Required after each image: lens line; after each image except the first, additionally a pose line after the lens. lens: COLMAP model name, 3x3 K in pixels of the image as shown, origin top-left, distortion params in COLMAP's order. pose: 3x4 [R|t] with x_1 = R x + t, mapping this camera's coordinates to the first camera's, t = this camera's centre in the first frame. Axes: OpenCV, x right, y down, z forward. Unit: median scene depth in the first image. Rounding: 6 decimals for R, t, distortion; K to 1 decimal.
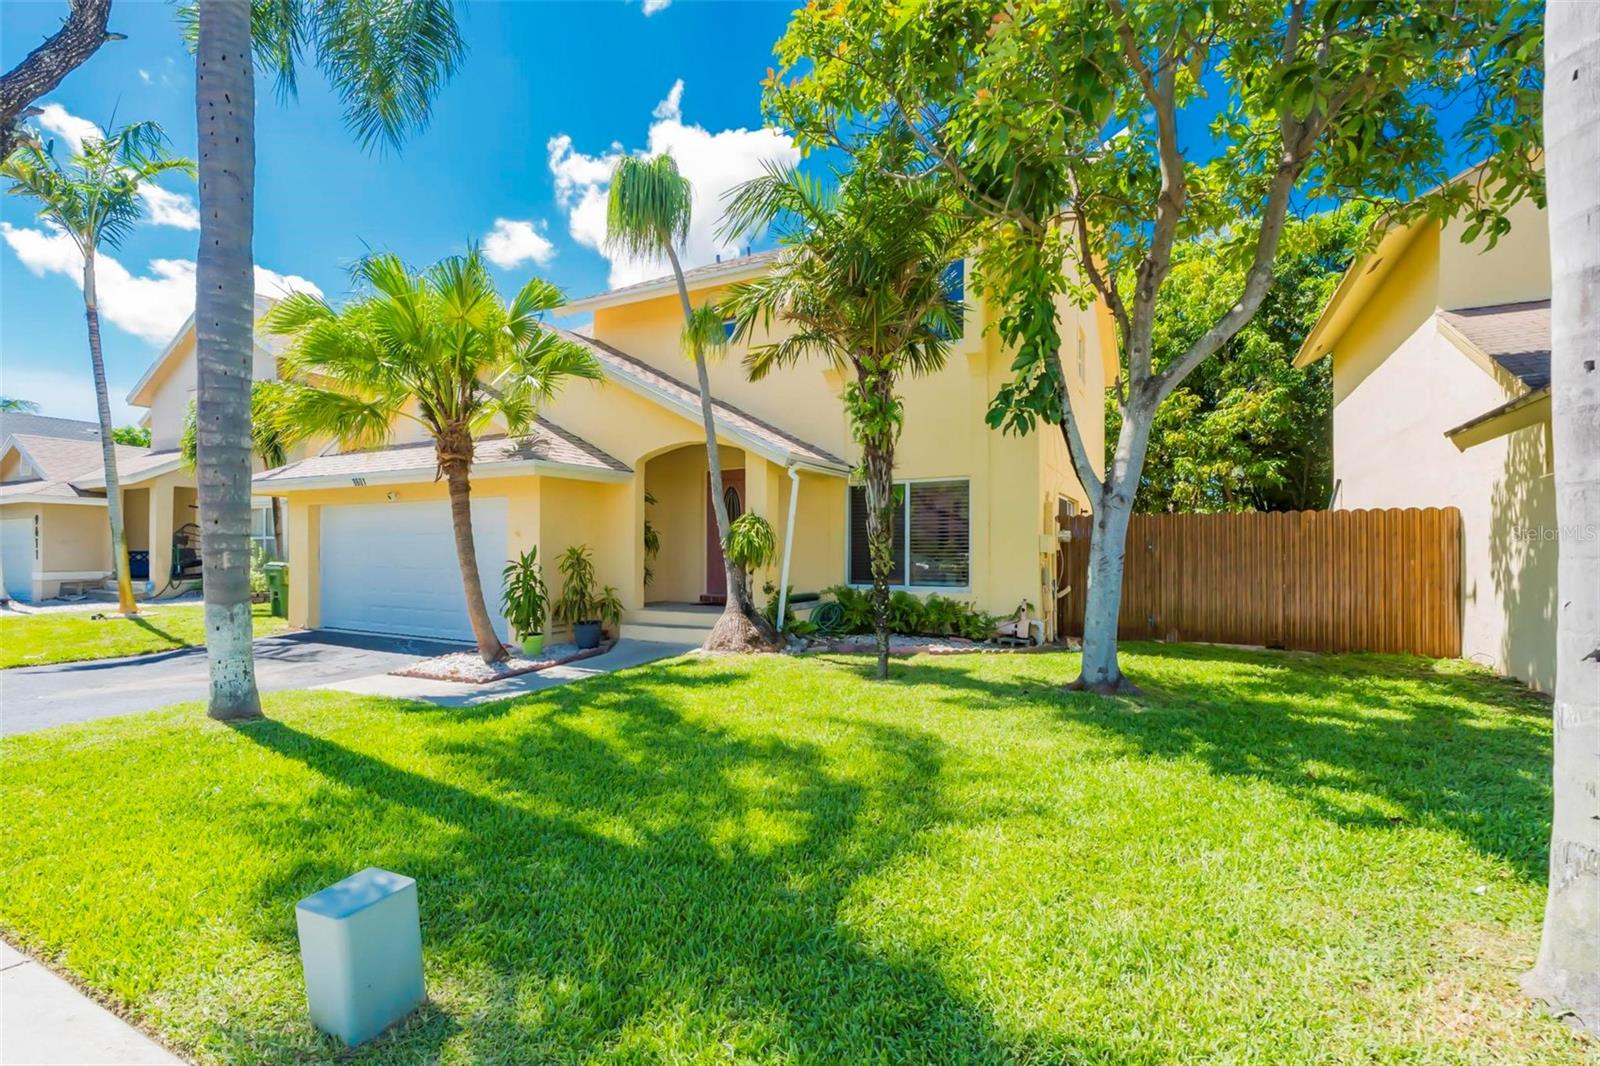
lens RADIAL K [[741.4, 0, 800.0], [0, 741.4, 533.0], [0, 0, 1]] dist [-0.000121, -0.000030]
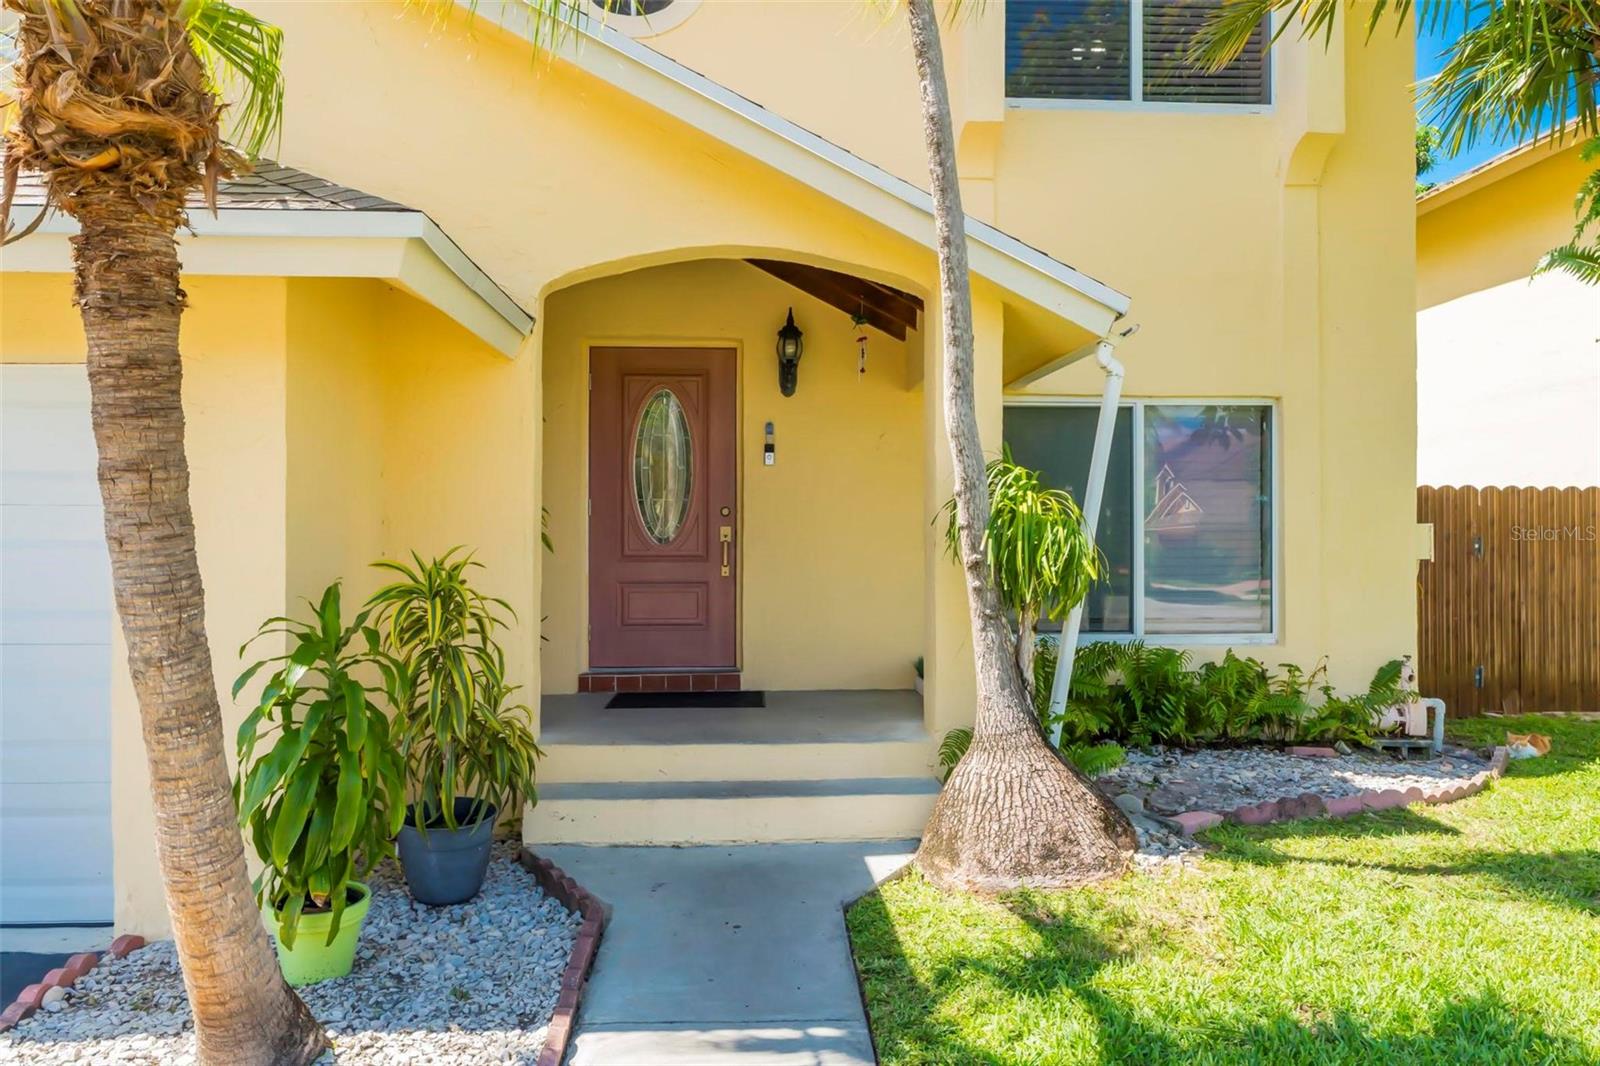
lens RADIAL K [[1087.0, 0, 800.0], [0, 1087.0, 533.0], [0, 0, 1]] dist [0.001960, 0.000570]
pose [[0.866214, 0.000239, 0.499674, -0.387803], [-0.009002, 0.999845, 0.015126, 0.000806], [-0.499593, -0.017600, 0.866082, 0.554971]]
